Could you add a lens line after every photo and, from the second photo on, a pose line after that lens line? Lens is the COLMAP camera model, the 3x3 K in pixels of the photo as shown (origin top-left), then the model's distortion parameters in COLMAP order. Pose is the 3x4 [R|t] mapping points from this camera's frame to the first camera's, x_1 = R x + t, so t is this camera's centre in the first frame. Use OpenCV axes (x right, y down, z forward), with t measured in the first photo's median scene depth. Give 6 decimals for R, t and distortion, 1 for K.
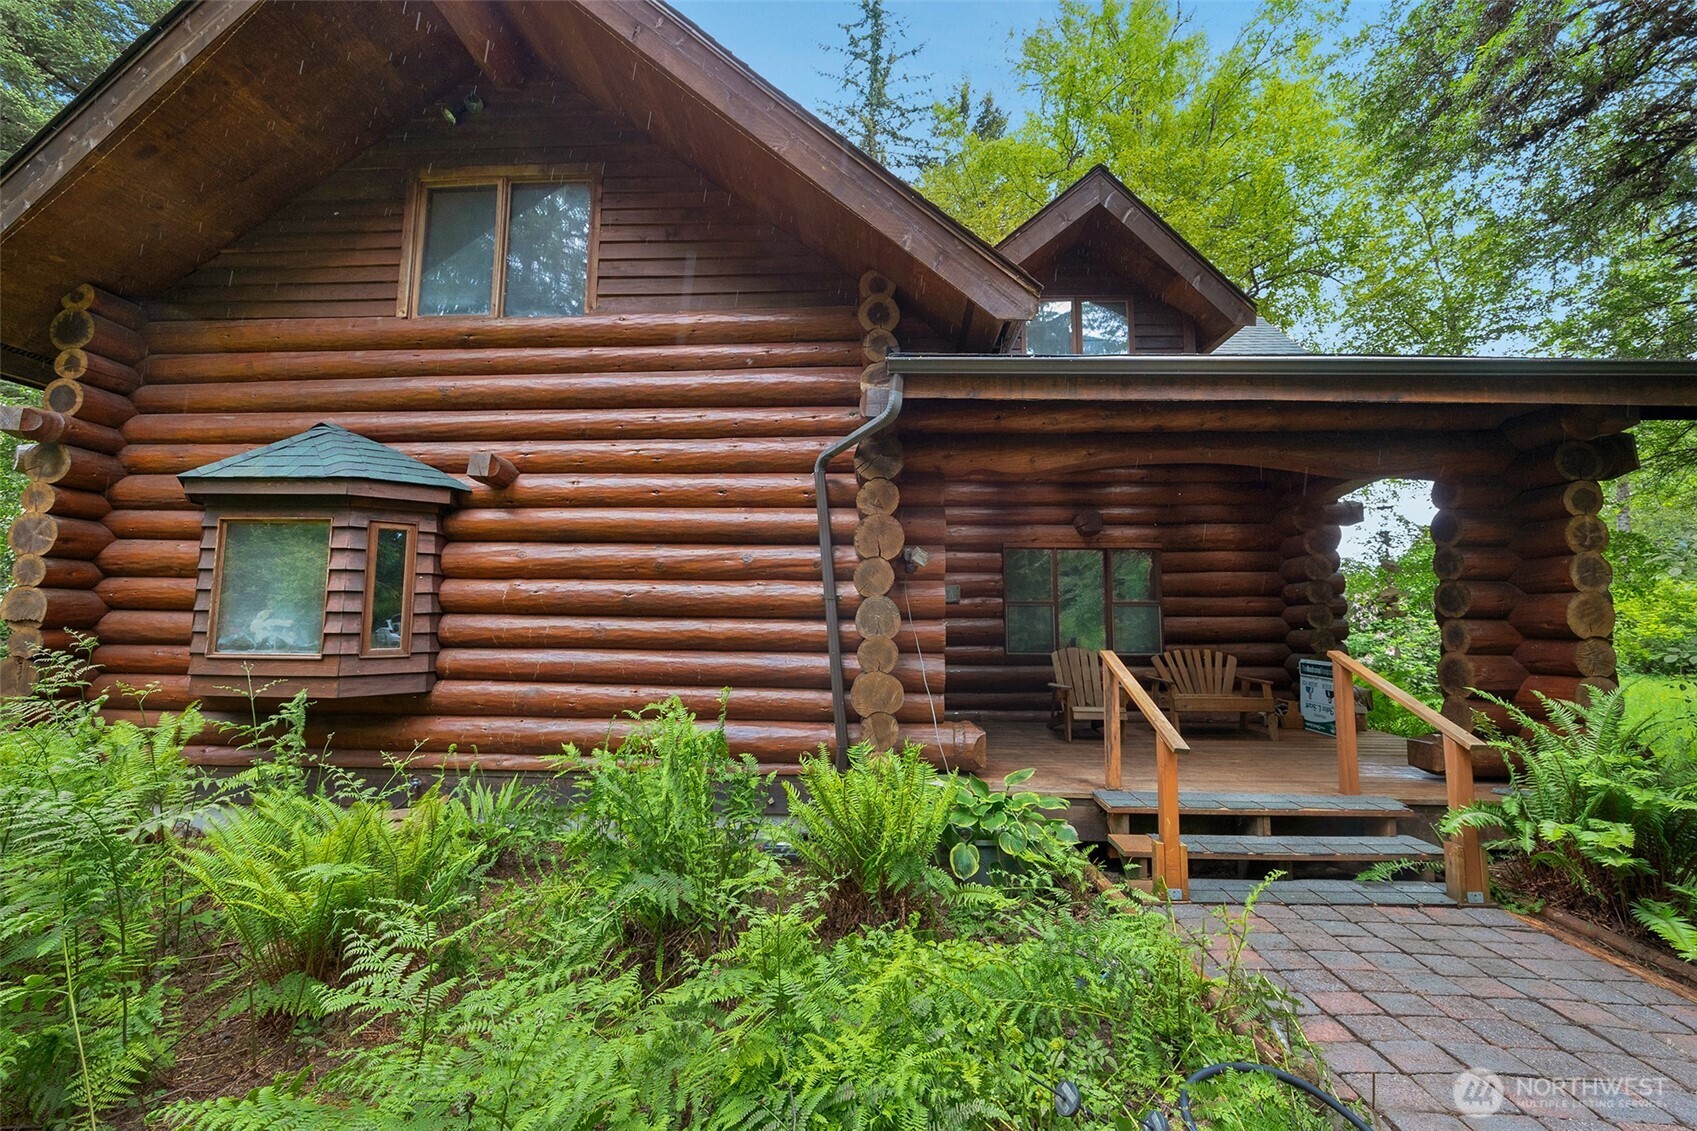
lens RADIAL K [[662.6, 0, 889.6], [0, 662.6, 555.9], [0, 0, 1]] dist [-0.000192, -0.000336]
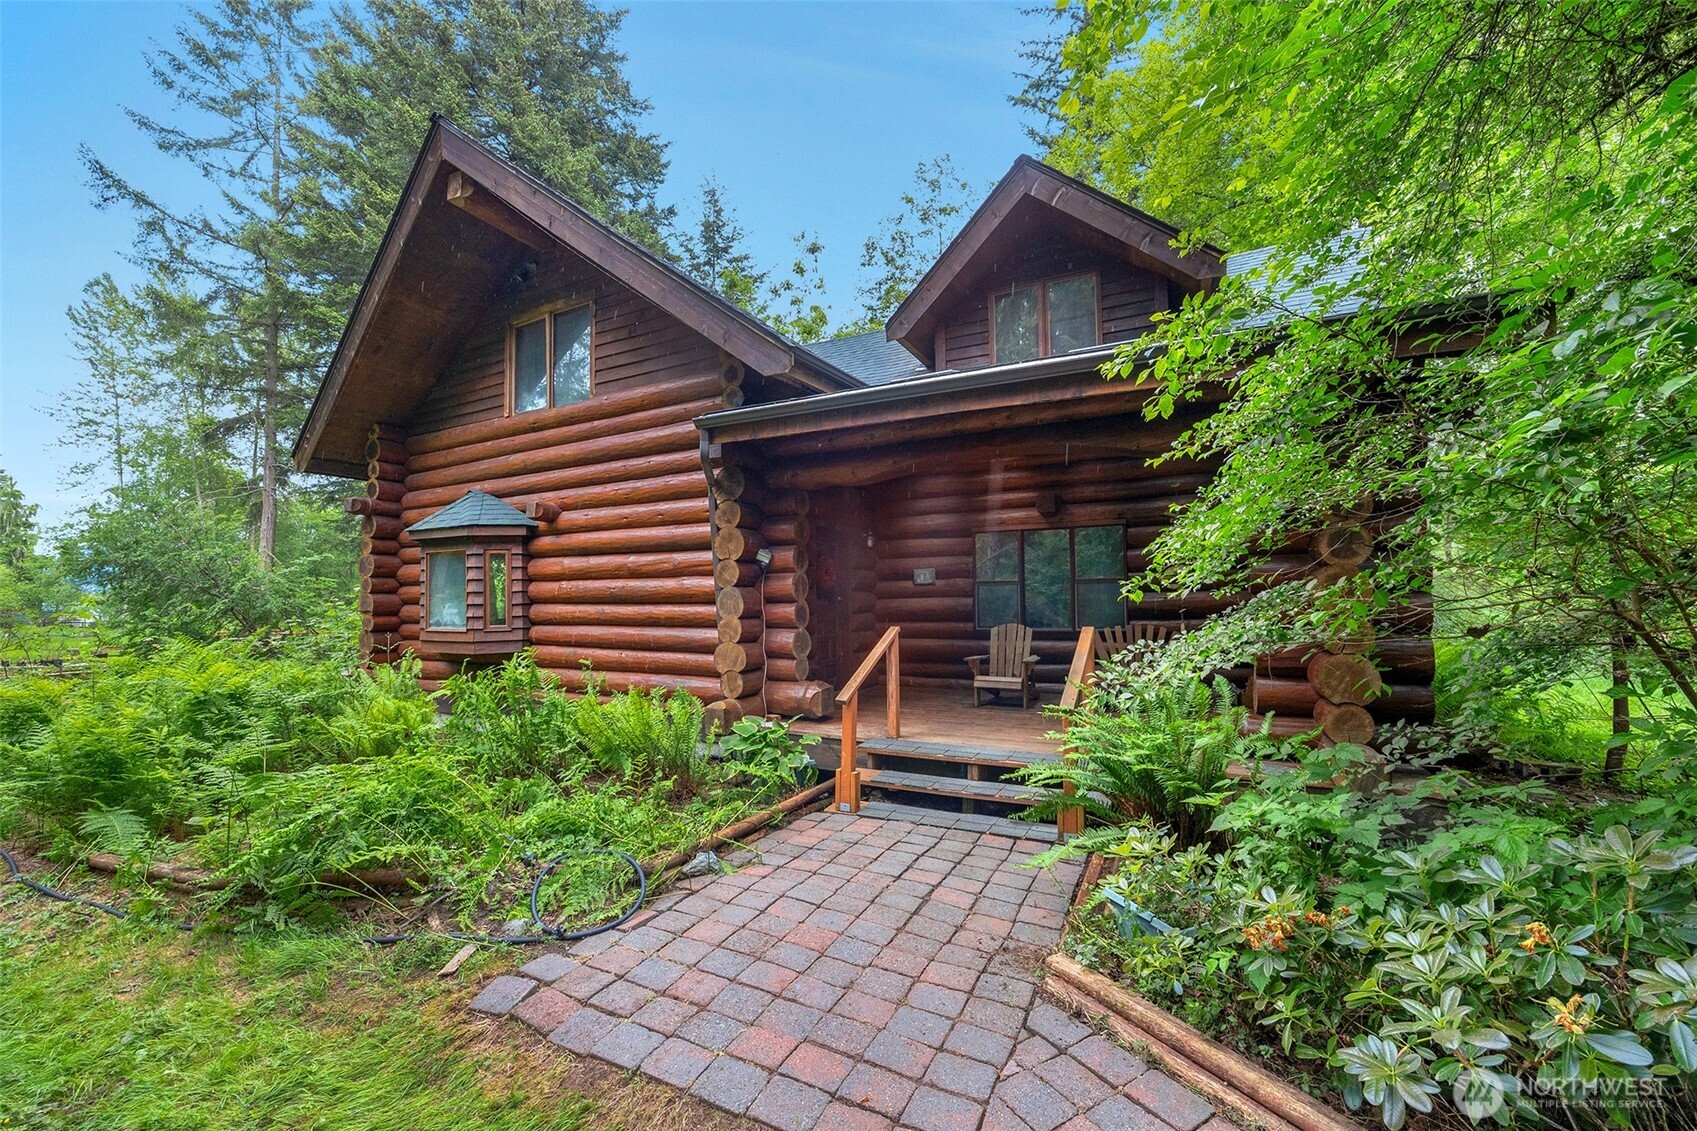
lens RADIAL K [[662.6, 0, 848.4], [0, 662.6, 572.6], [0, 0, 1]] dist [-0.000192, -0.000336]
pose [[0.907103, -0.035033, -0.419449, 0.704793], [0.060481, 0.997037, 0.047522, -0.017786], [0.416541, -0.068476, 0.906534, -0.123800]]
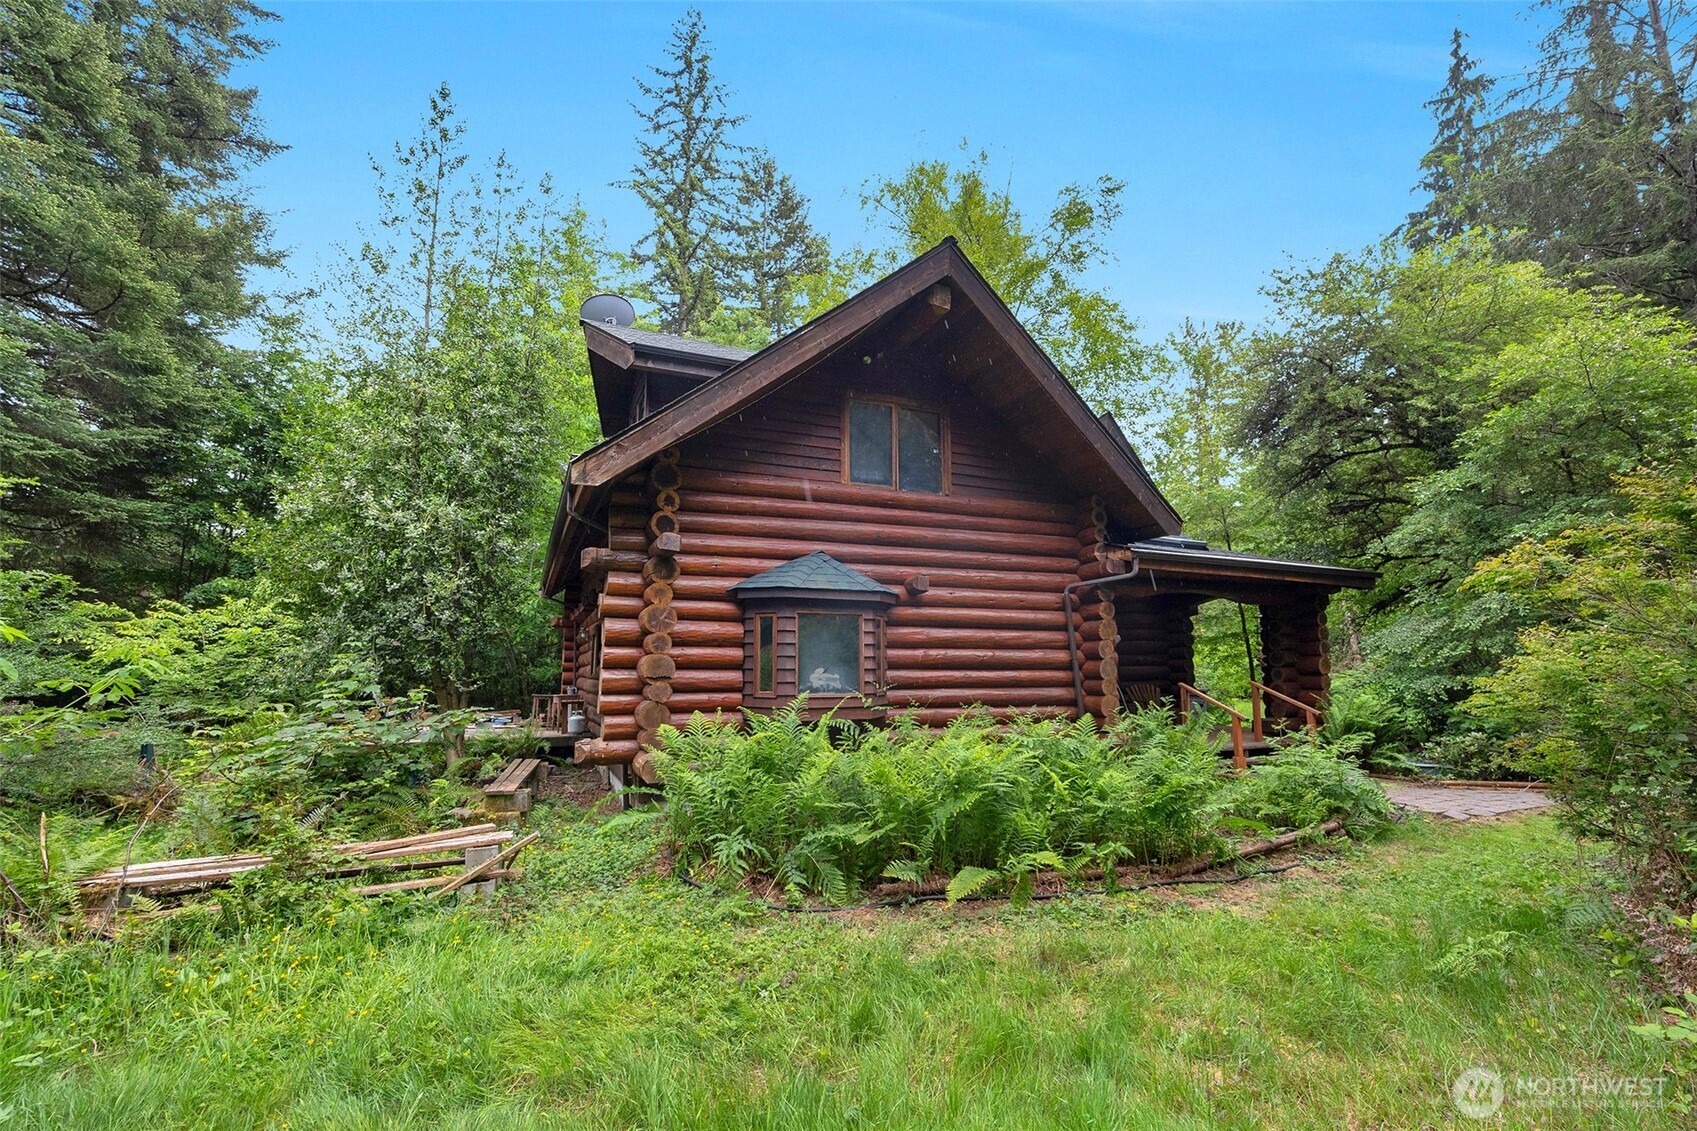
lens RADIAL K [[662.6, 0, 852.5], [0, 662.6, 577.2], [0, 0, 1]] dist [-0.000192, -0.000336]
pose [[0.911730, 0.045244, 0.408291, -1.476772], [-0.043616, 0.998960, -0.013301, -0.121082], [-0.408469, -0.005681, 0.912755, -0.516562]]
